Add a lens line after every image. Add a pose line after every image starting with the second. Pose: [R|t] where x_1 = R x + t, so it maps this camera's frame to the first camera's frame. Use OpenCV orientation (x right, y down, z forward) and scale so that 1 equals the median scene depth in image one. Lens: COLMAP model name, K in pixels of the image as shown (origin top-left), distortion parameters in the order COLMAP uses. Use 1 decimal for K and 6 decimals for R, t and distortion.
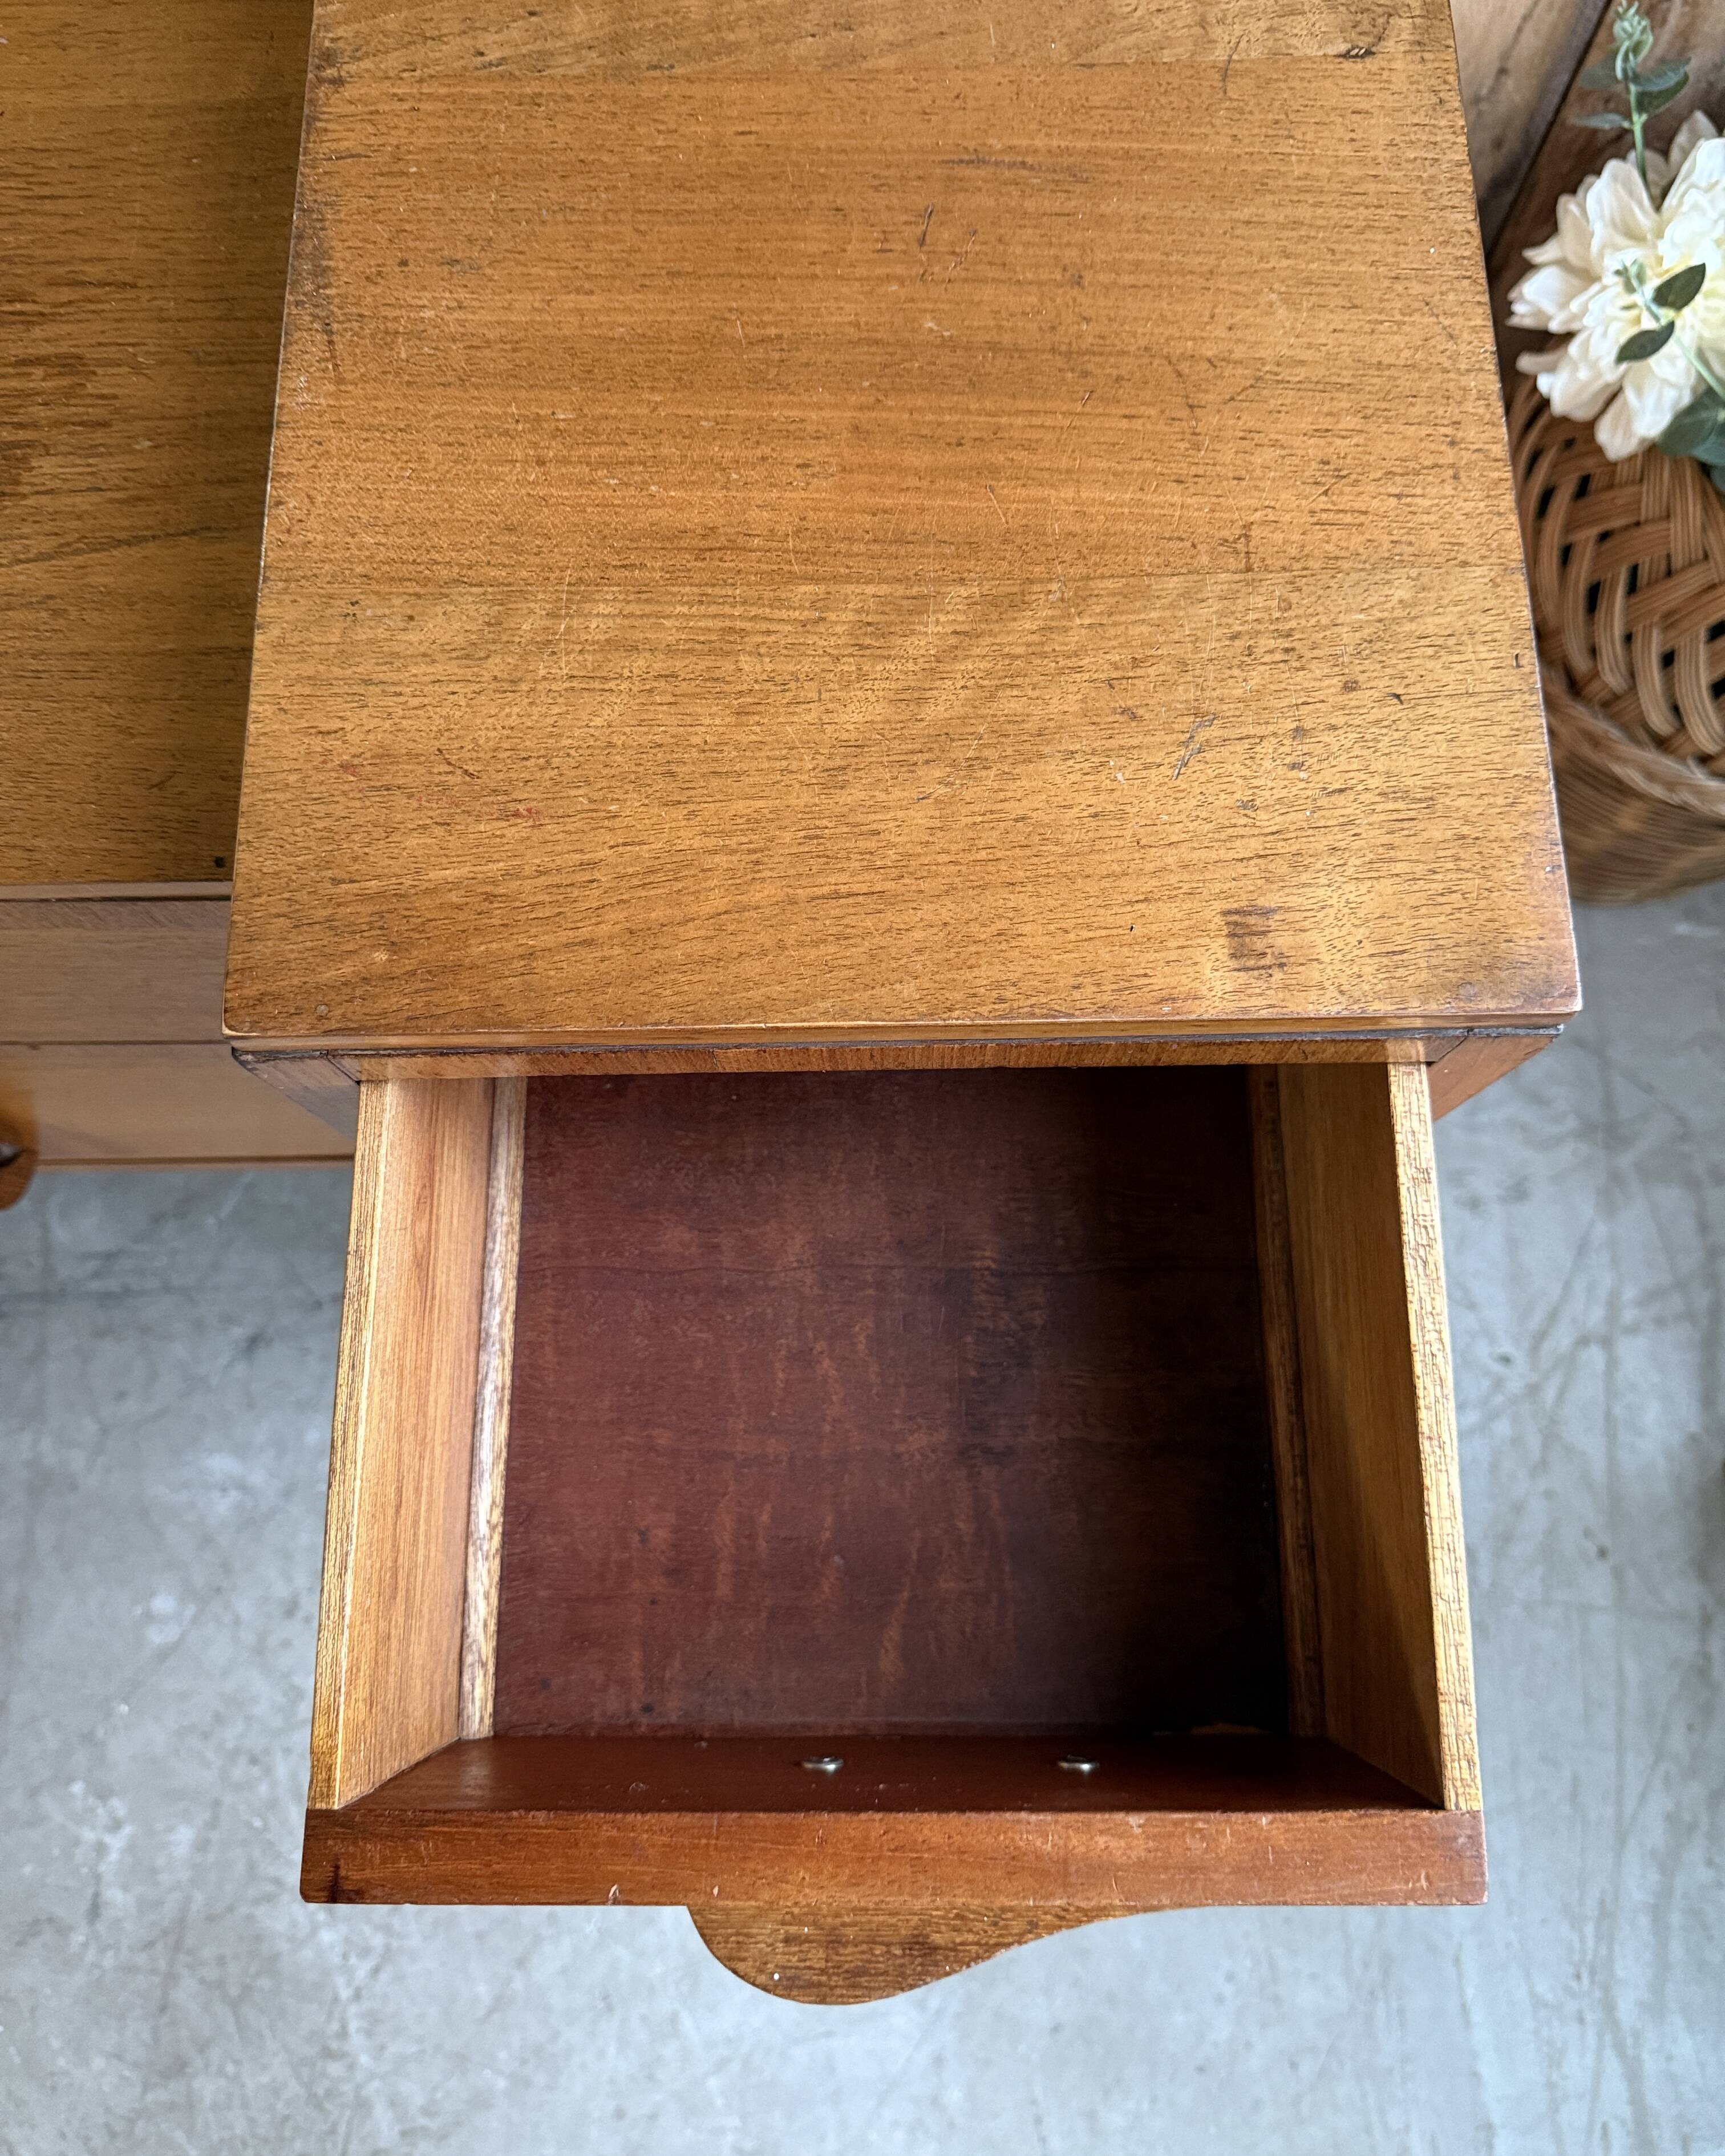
lens RADIAL K [[1646.7, 0, 856.5], [0, 1646.7, 1075.6], [0, 0, 1]] dist [-0.000575, -0.022370]
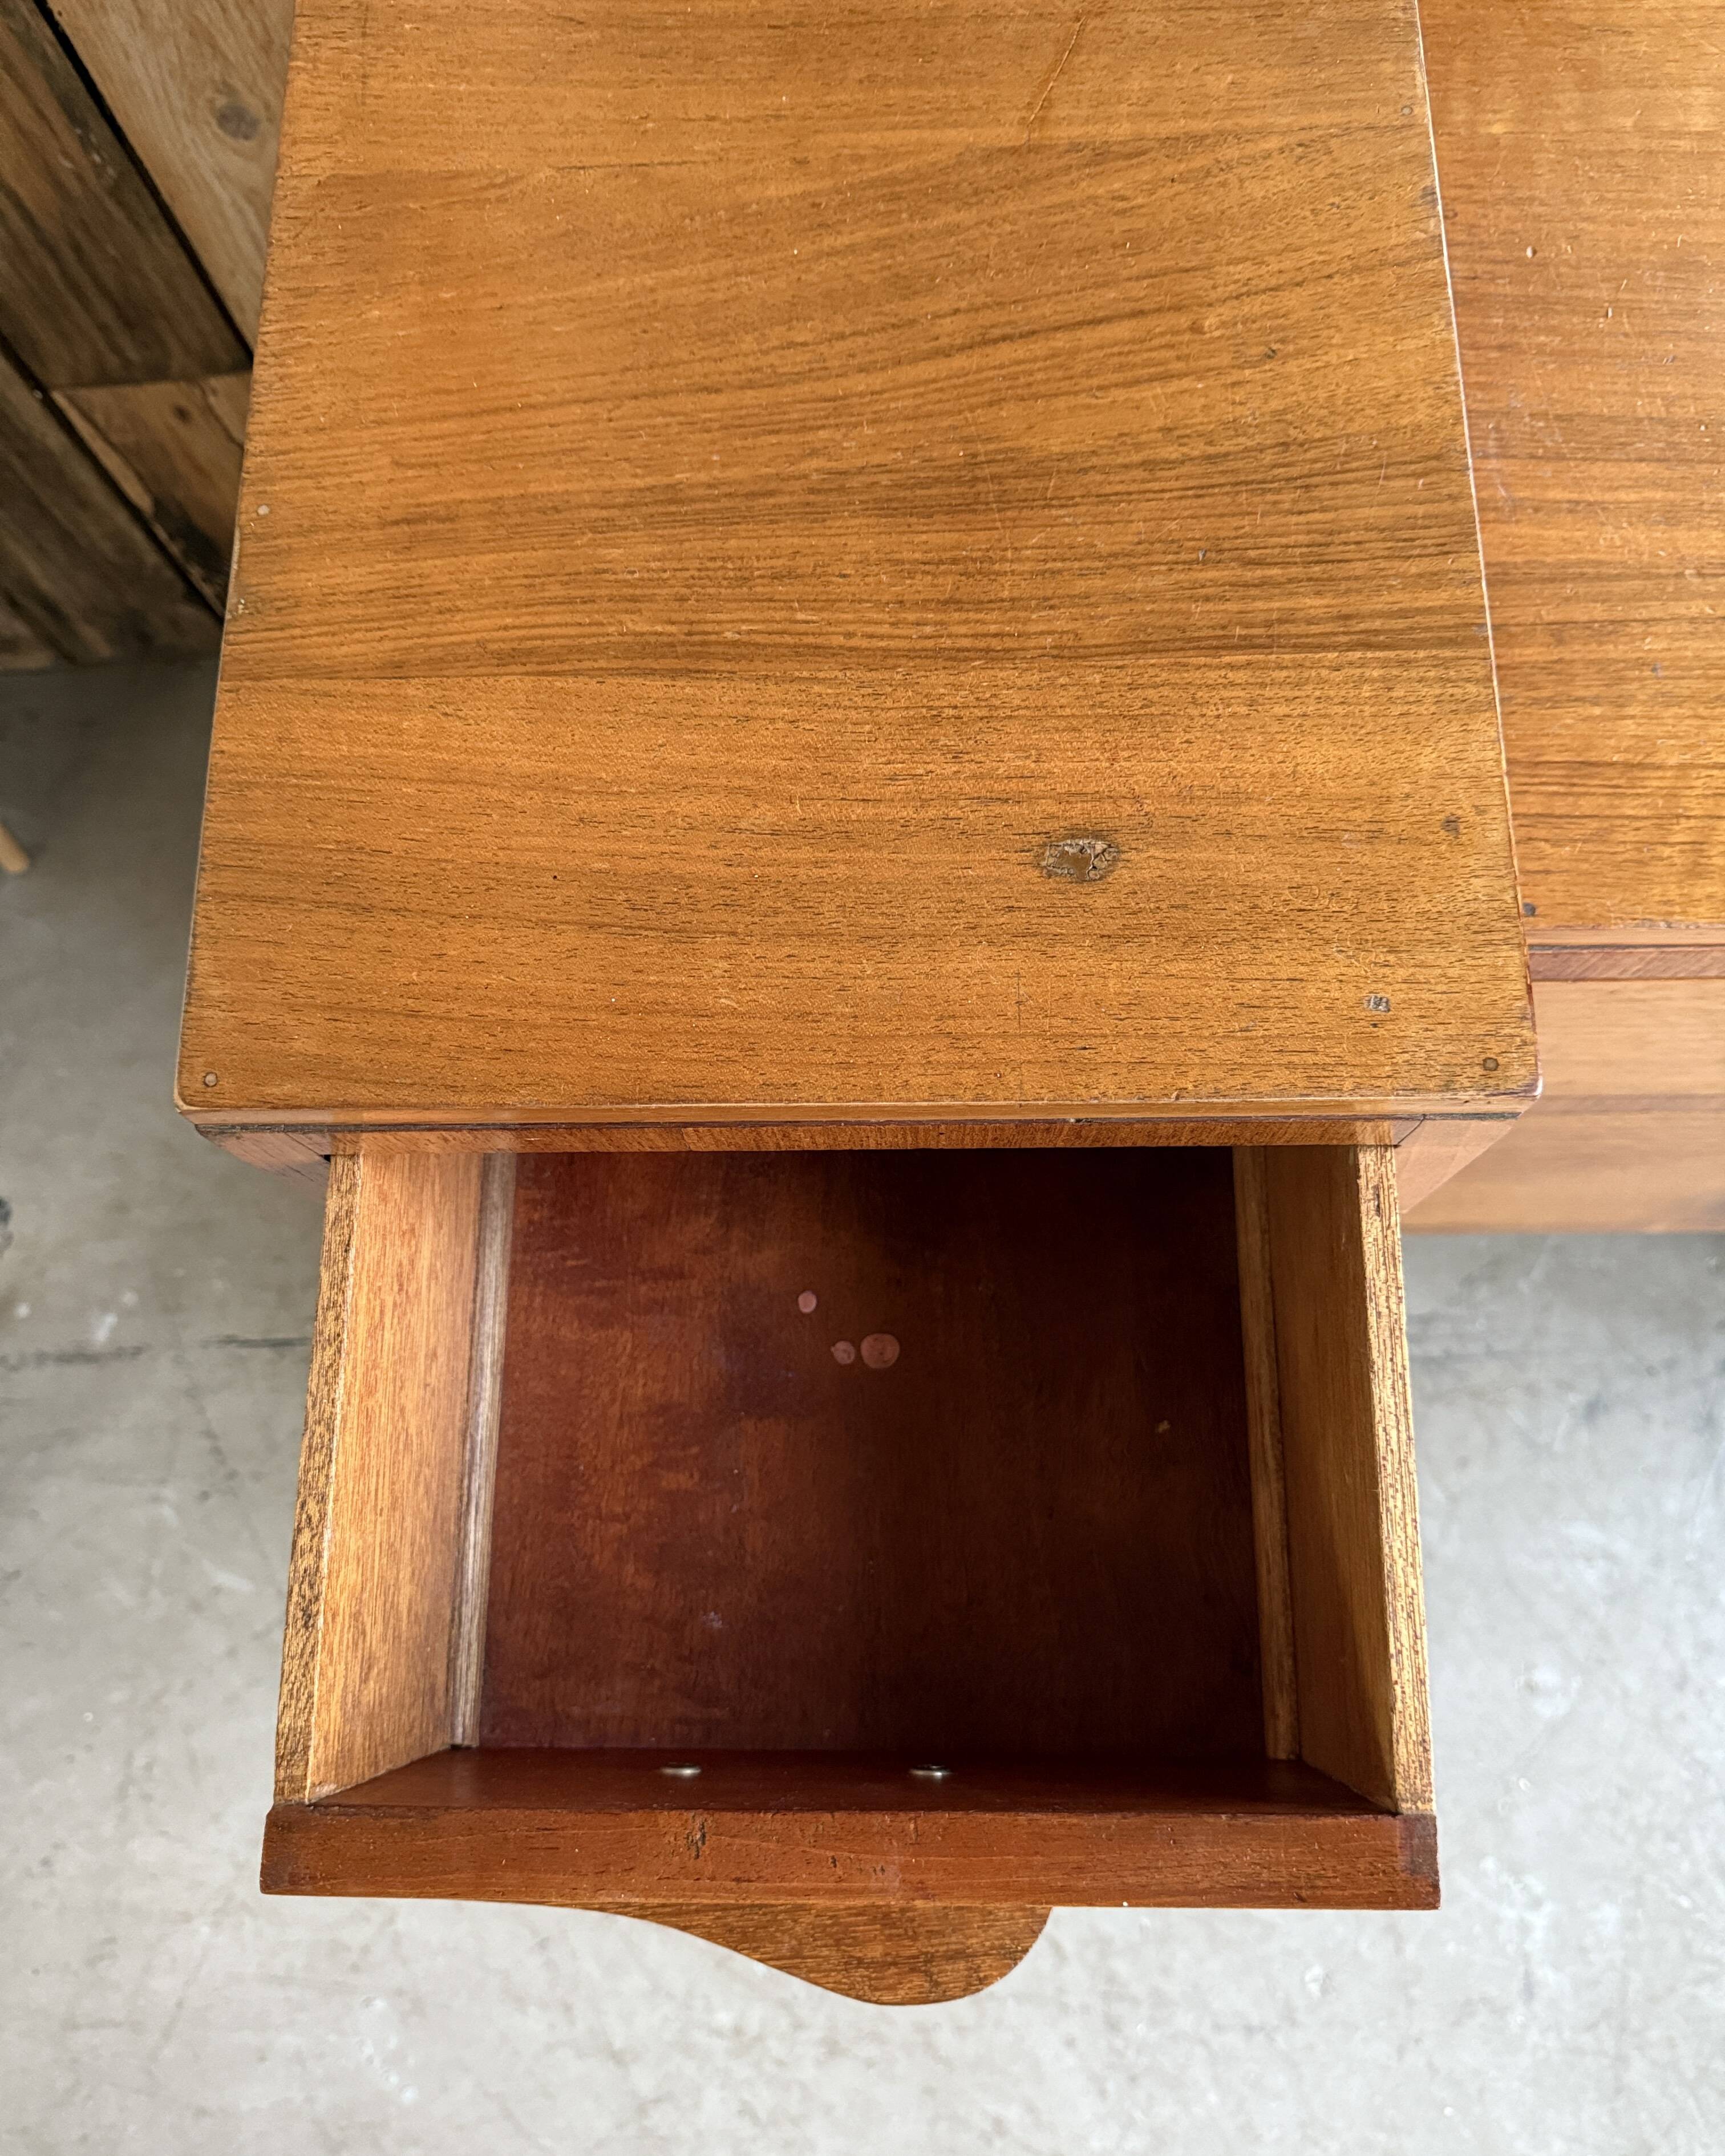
lens RADIAL K [[1646.7, 0, 853.0], [0, 1646.7, 1157.0], [0, 0, 1]] dist [-0.000575, -0.022370]
pose [[0.998859, -0.002481, -0.047690, -0.848220], [0.002567, 0.999995, 0.001747, 0.011561], [0.047685, -0.001867, 0.998861, 0.007684]]
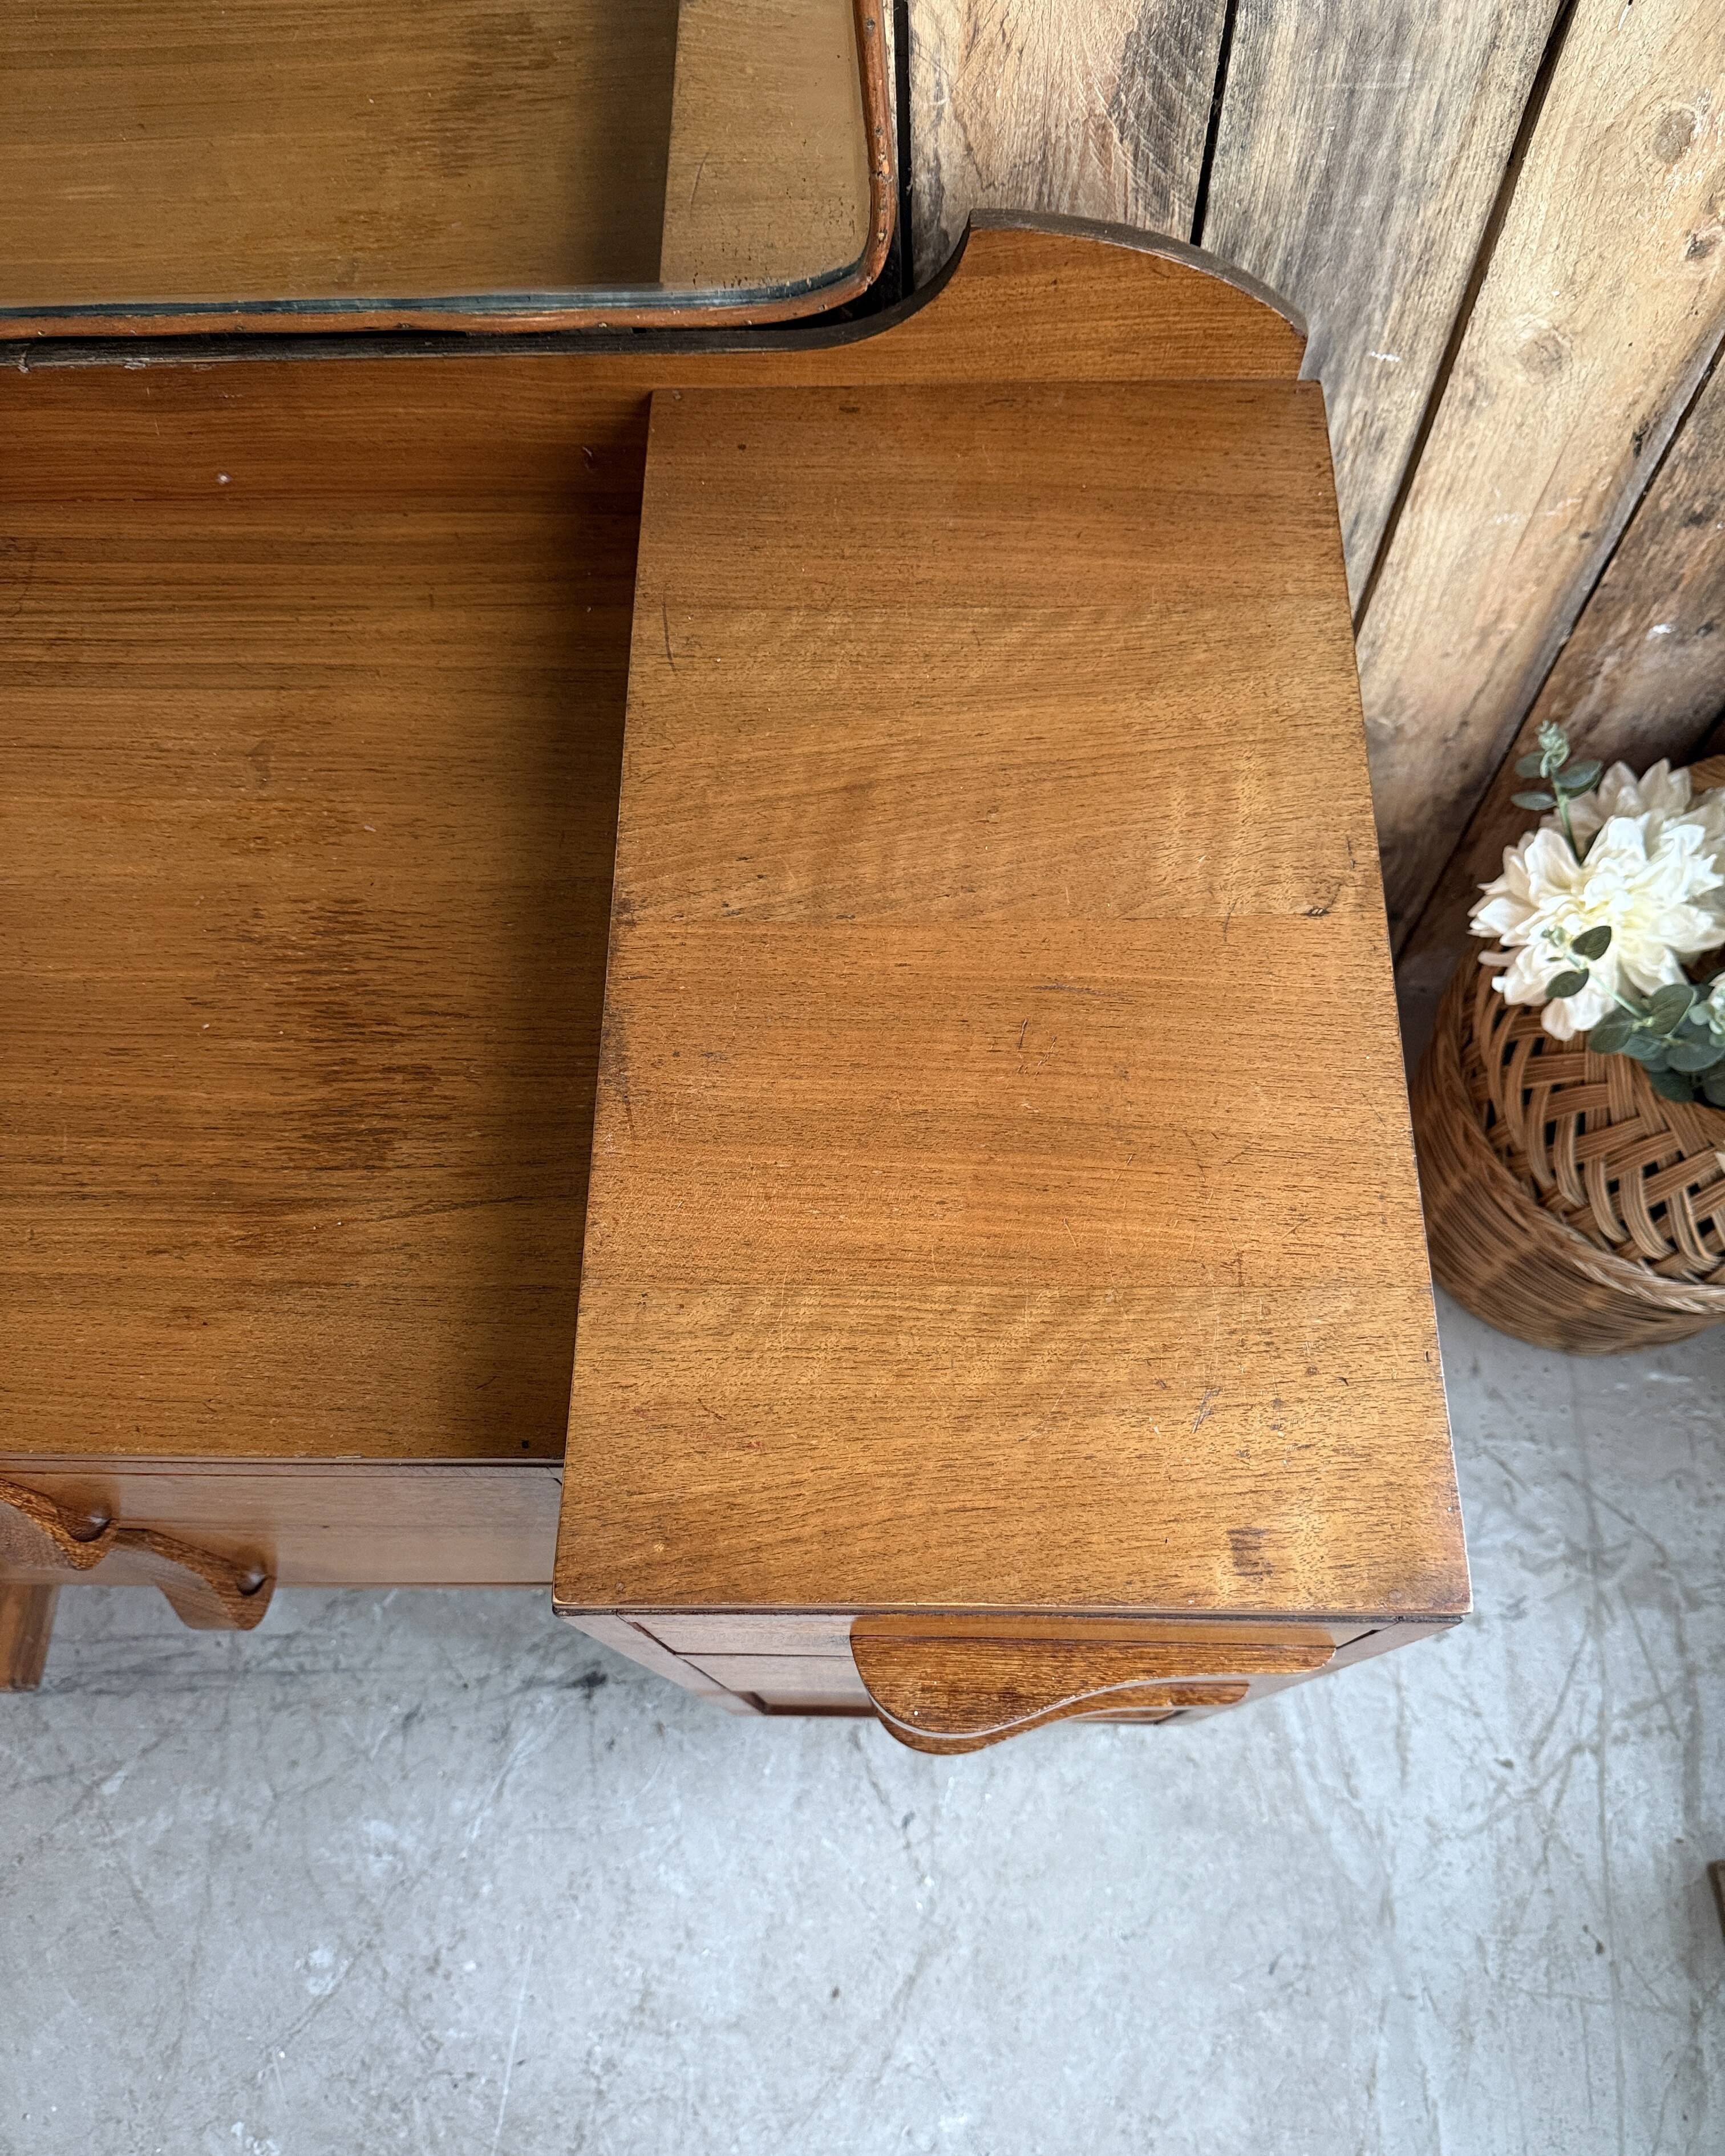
lens RADIAL K [[1646.7, 0, 868.9], [0, 1646.7, 1161.0], [0, 0, 1]] dist [-0.000575, -0.022370]
pose [[0.999518, 0.016538, -0.026281, -0.024810], [-0.019912, 0.990805, -0.133823, -0.085905], [0.023827, 0.134282, 0.990657, -0.203810]]
